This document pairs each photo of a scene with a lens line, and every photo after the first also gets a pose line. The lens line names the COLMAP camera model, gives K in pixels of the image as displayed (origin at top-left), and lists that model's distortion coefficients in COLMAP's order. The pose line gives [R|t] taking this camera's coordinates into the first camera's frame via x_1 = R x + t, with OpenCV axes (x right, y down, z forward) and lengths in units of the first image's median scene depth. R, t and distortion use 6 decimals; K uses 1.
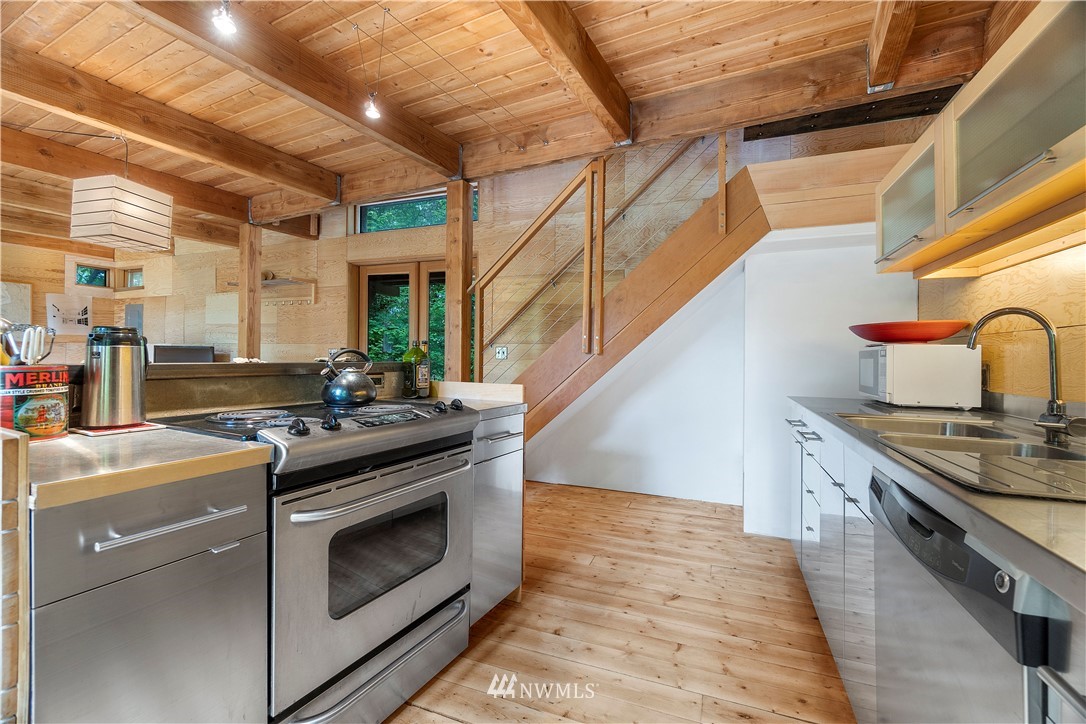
lens RADIAL K [[465.9, 0, 544.3], [0, 465.9, 357.1], [0, 0, 1]] dist [-0.001471, -0.000154]
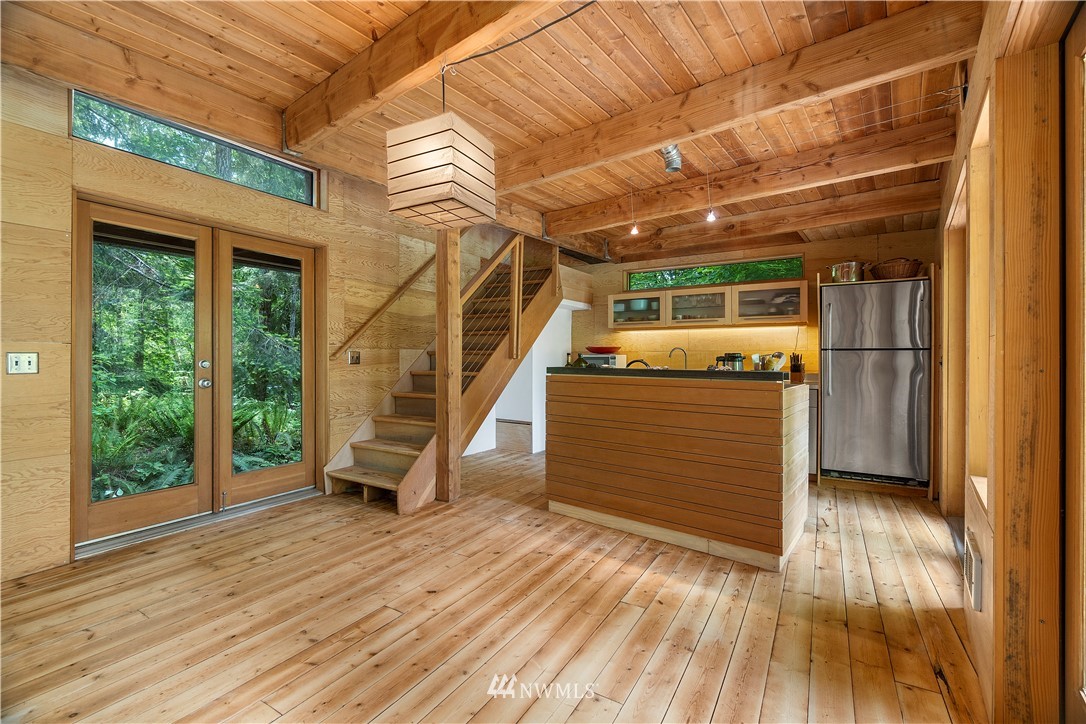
lens RADIAL K [[465.9, 0, 544.3], [0, 465.9, 357.1], [0, 0, 1]] dist [-0.001471, -0.000154]
pose [[0.172766, -0.012346, 0.984886, -0.739545], [0.000075, 0.999922, 0.012521, -0.016794], [-0.984963, -0.002089, 0.172753, 0.334658]]
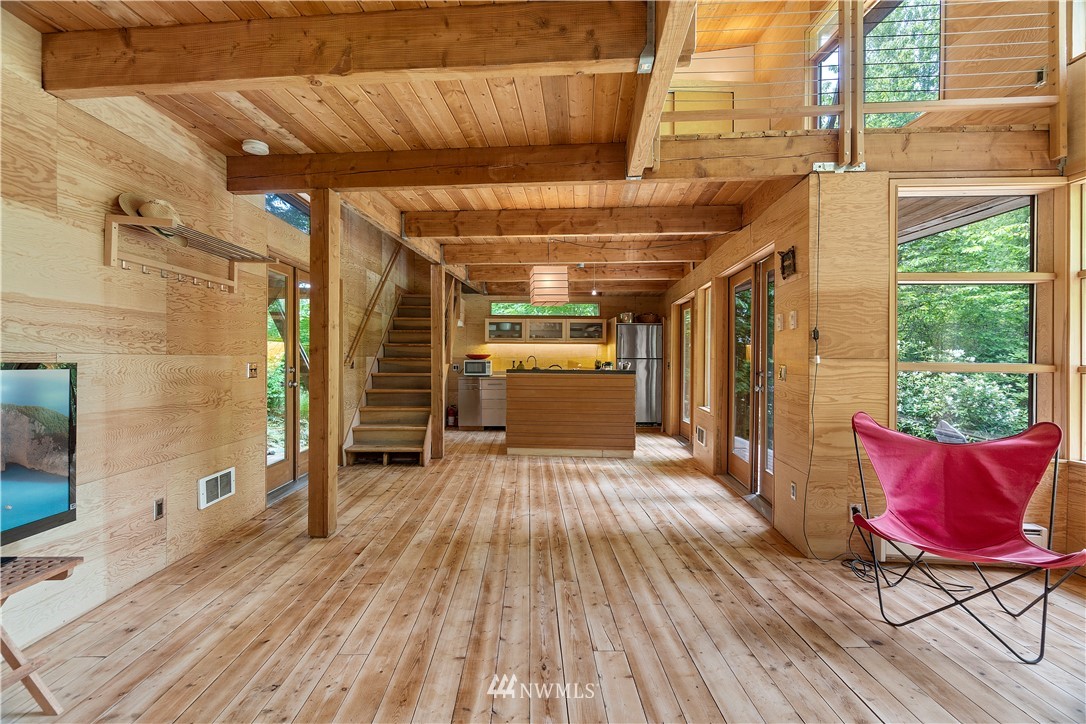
lens RADIAL K [[472.6, 0, 543.0], [0, 472.6, 362.0], [0, 0, 1]] dist [-0.002125, -0.000091]
pose [[-0.393594, -0.020364, 0.919059, -1.125894], [-0.009803, 0.999791, 0.017955, -0.031708], [-0.919232, -0.001942, -0.393711, 0.771546]]
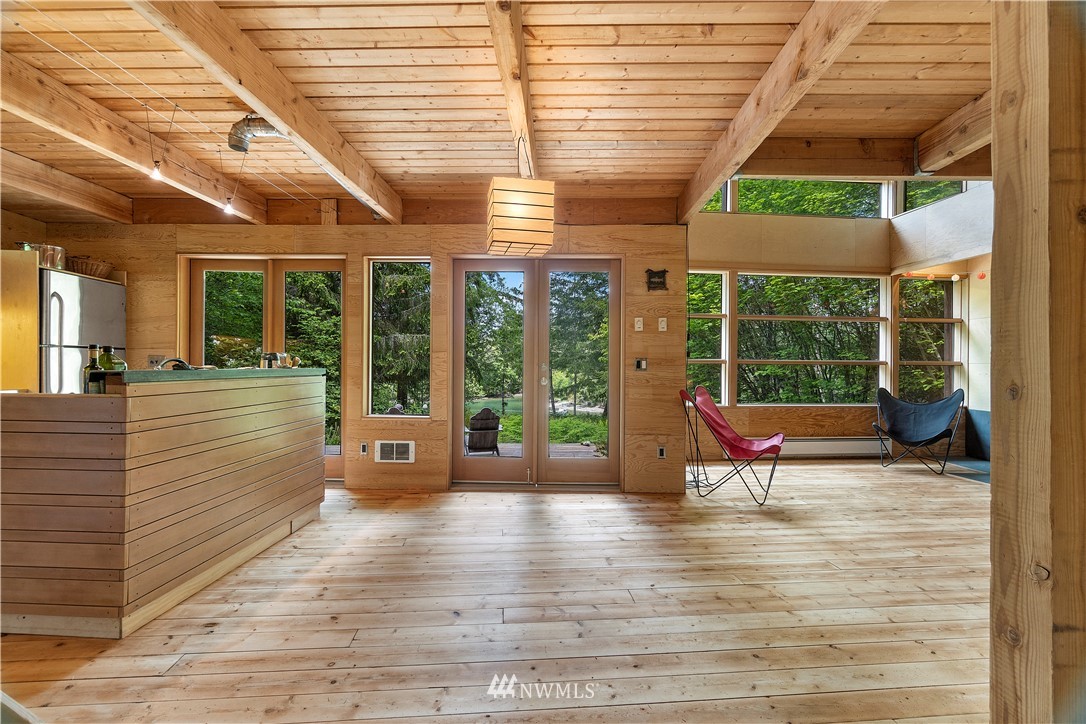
lens RADIAL K [[476.8, 0, 545.4], [0, 476.8, 364.6], [0, 0, 1]] dist [-0.004595, 0.000439]
pose [[-0.892211, -0.018925, -0.451221, -0.252810], [-0.019020, 0.999810, -0.004326, -0.004833], [0.451217, 0.004722, -0.892402, 0.864408]]
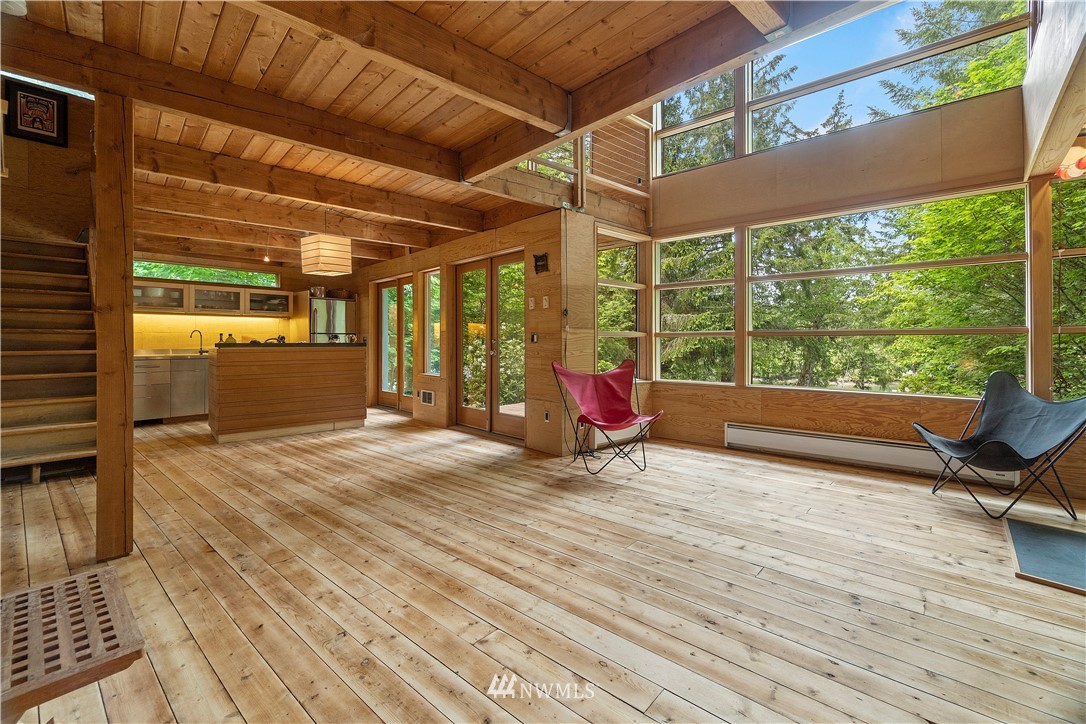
lens RADIAL K [[471.8, 0, 540.7], [0, 471.8, 343.9], [0, 0, 1]] dist [-0.001932, -0.000169]
pose [[-0.940024, -0.012616, 0.340876, -1.007880], [-0.009641, 0.999899, 0.010421, -0.009859], [-0.340973, 0.006509, -0.940050, 1.056816]]
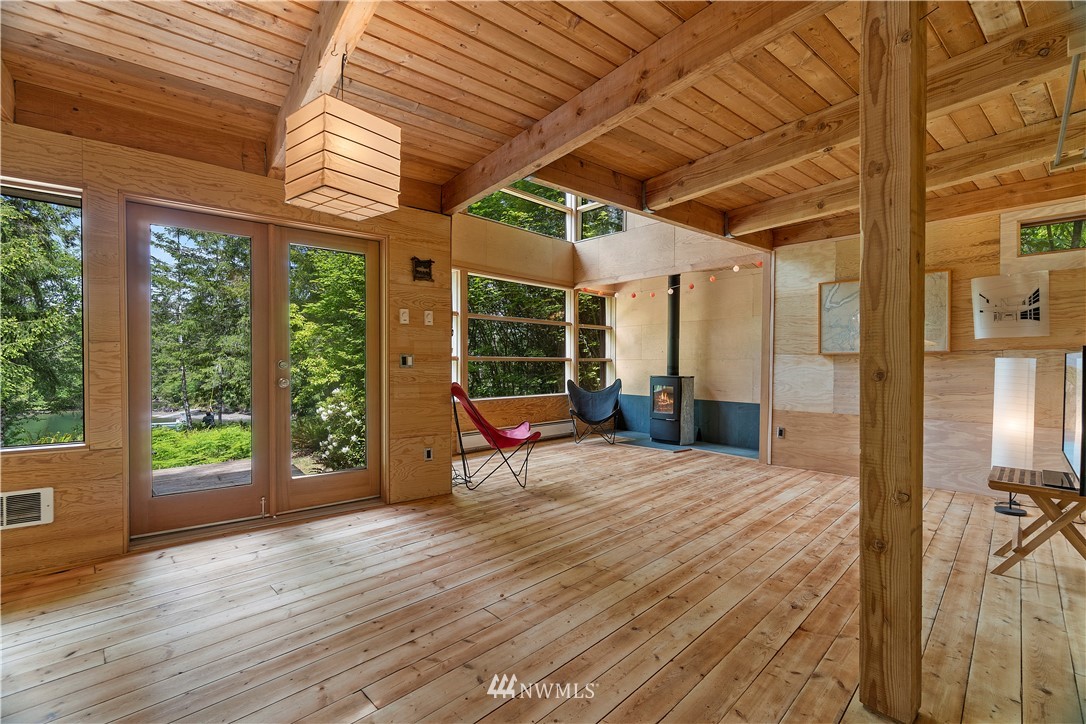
lens RADIAL K [[473.4, 0, 543.8], [0, 473.4, 369.7], [0, 0, 1]] dist [-0.003527, -0.000294]
pose [[-0.400860, -0.001739, -0.916138, -0.185240], [-0.006839, 0.999976, 0.001095, -0.000674], [0.916114, 0.006705, -0.400862, 0.718294]]
